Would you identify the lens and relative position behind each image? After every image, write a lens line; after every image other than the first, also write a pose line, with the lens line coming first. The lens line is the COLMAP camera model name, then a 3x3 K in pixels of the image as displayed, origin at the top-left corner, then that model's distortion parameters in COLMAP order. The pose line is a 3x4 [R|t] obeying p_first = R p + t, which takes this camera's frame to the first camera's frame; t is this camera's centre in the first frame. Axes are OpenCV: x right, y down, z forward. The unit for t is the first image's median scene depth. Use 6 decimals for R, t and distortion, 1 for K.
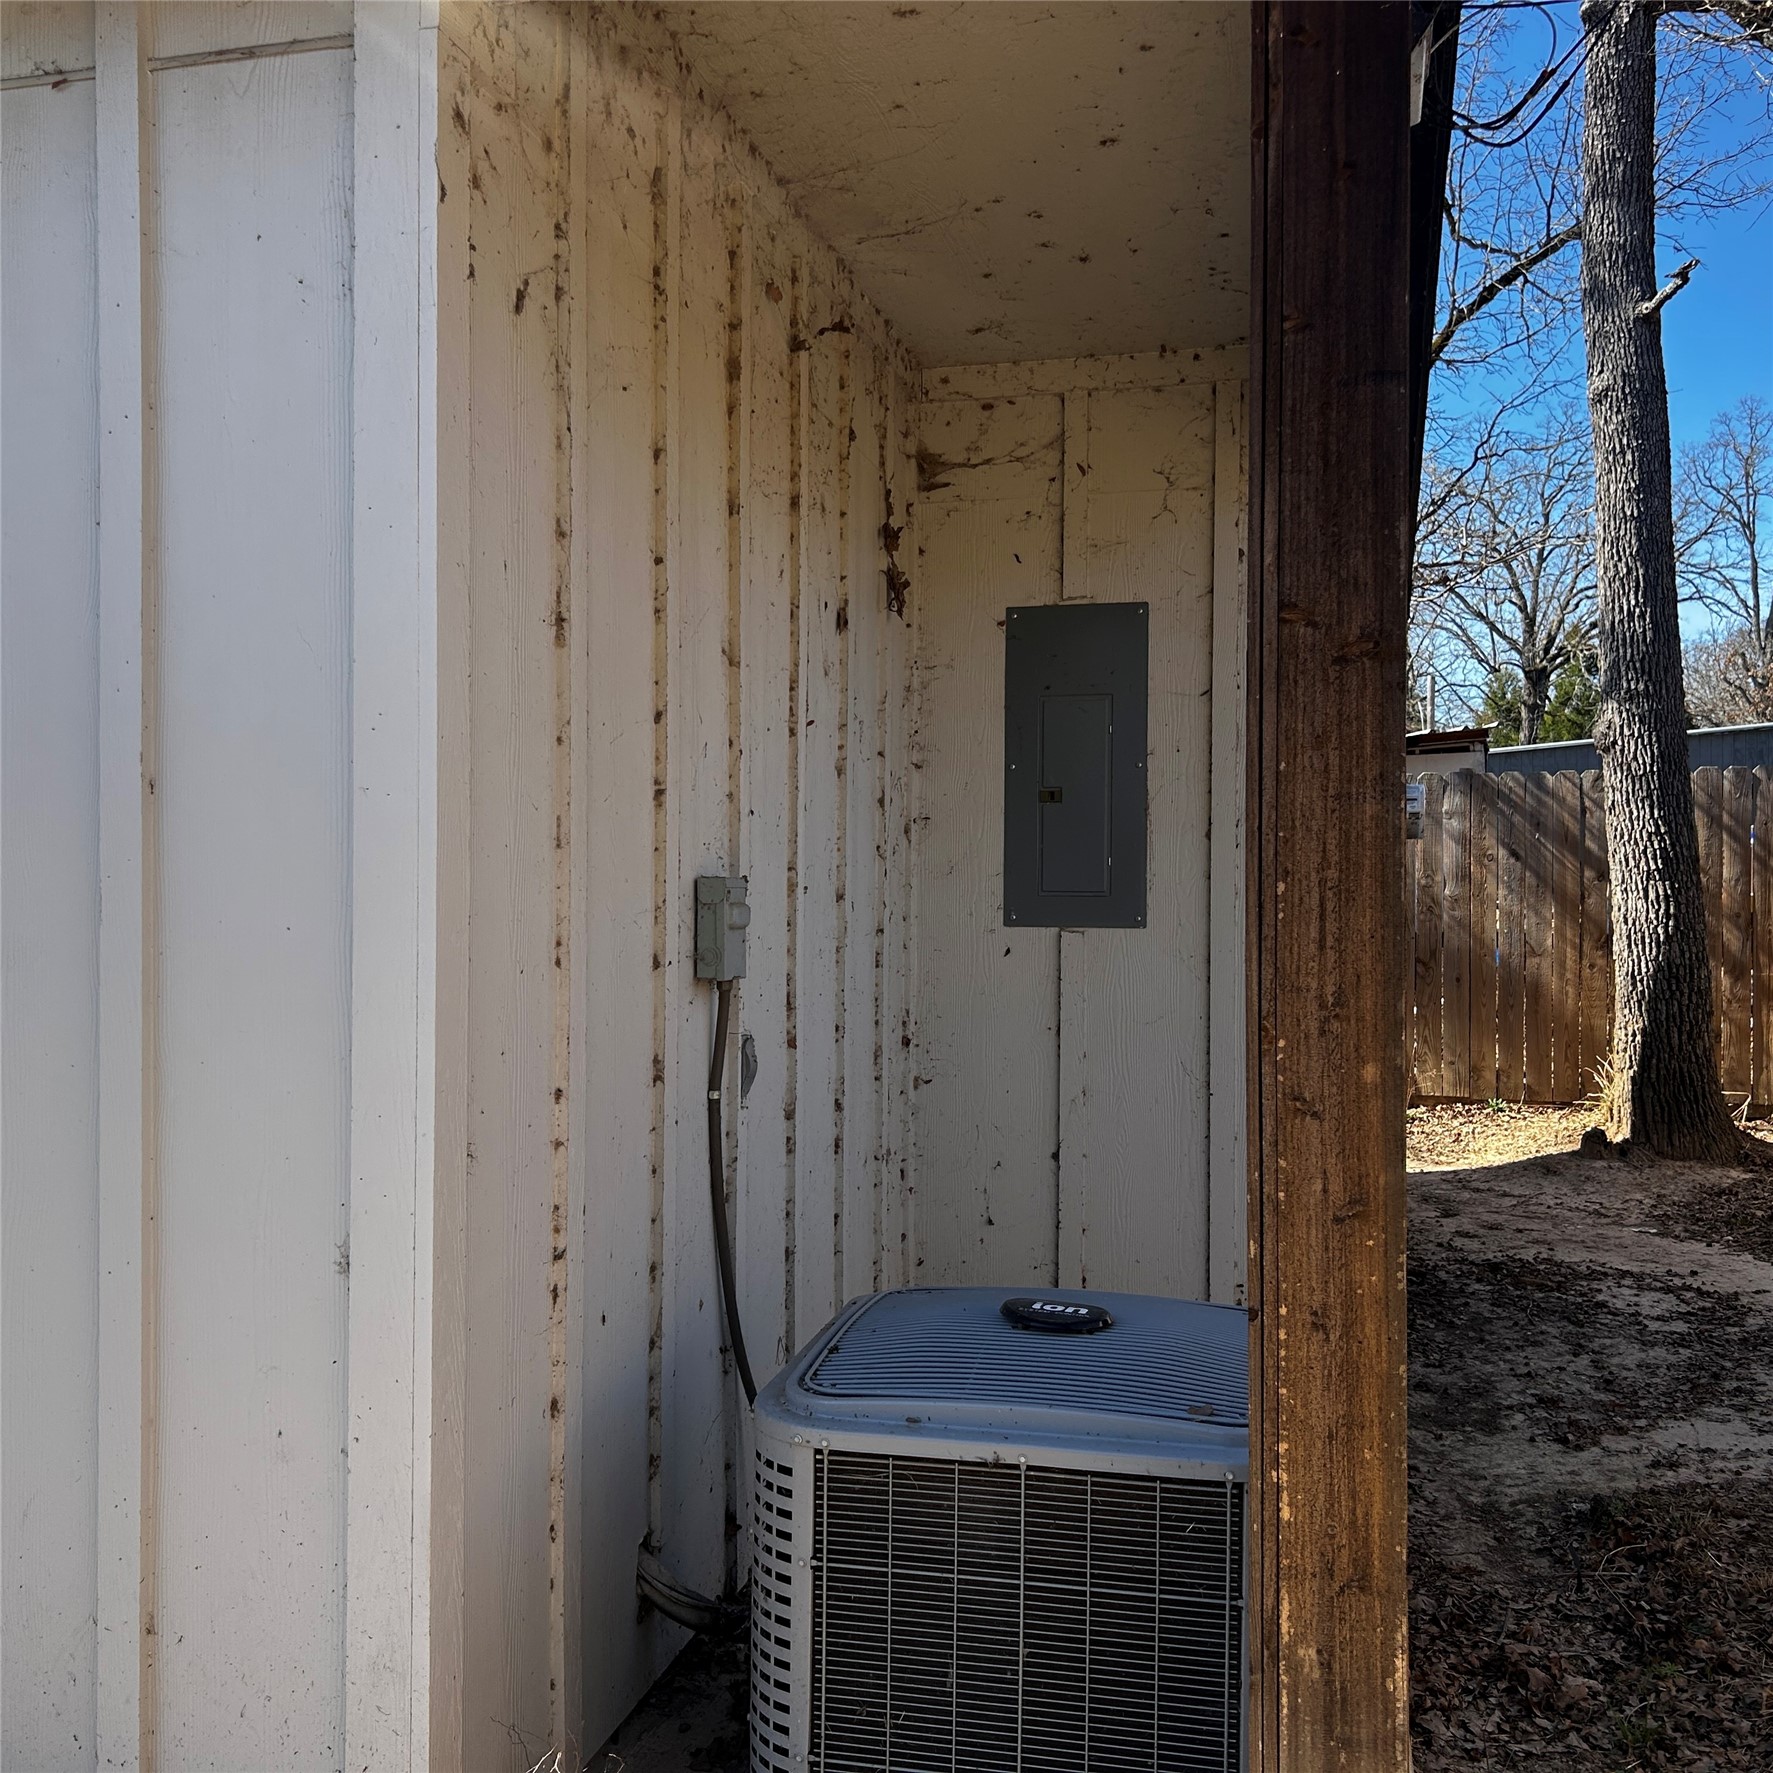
lens RADIAL K [[1682.3, 0, 886.5], [0, 1682.3, 886.5], [0, 0, 1]] dist [0.010045, -0.022684]
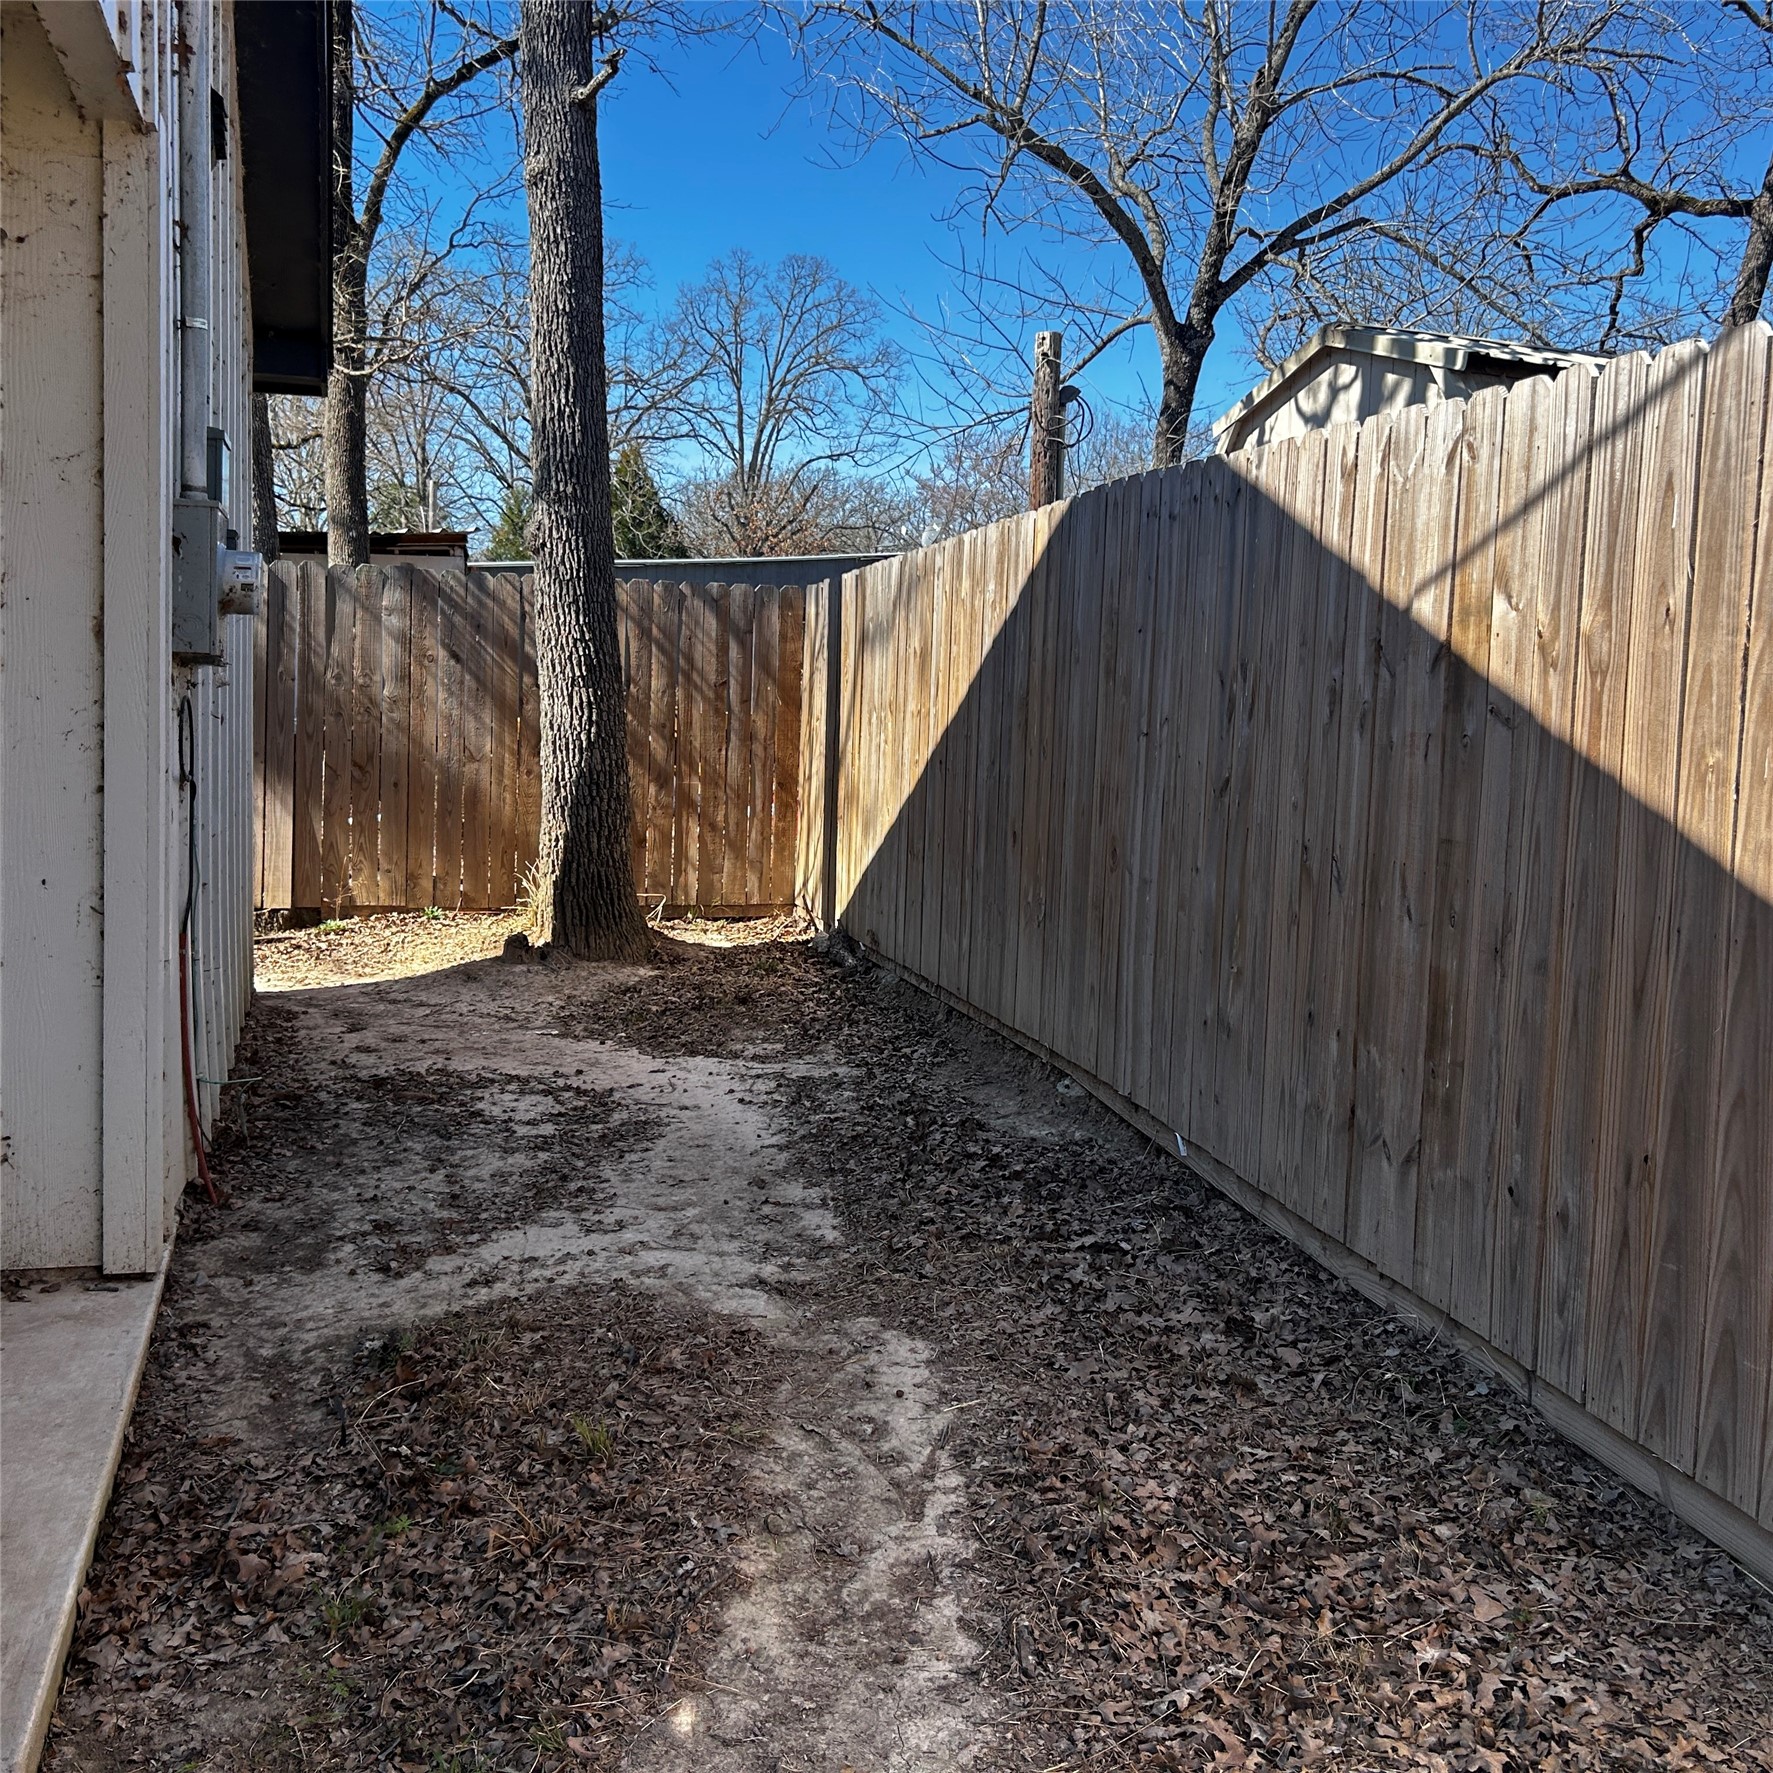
lens RADIAL K [[1595.6, 0, 886.5], [0, 1595.6, 886.5], [0, 0, 1]] dist [-0.004135, -0.030405]
pose [[0.860183, -0.021948, 0.509512, 0.141648], [-0.035013, 0.994175, 0.101935, 0.012828], [-0.508782, -0.105522, 0.854404, 0.090044]]
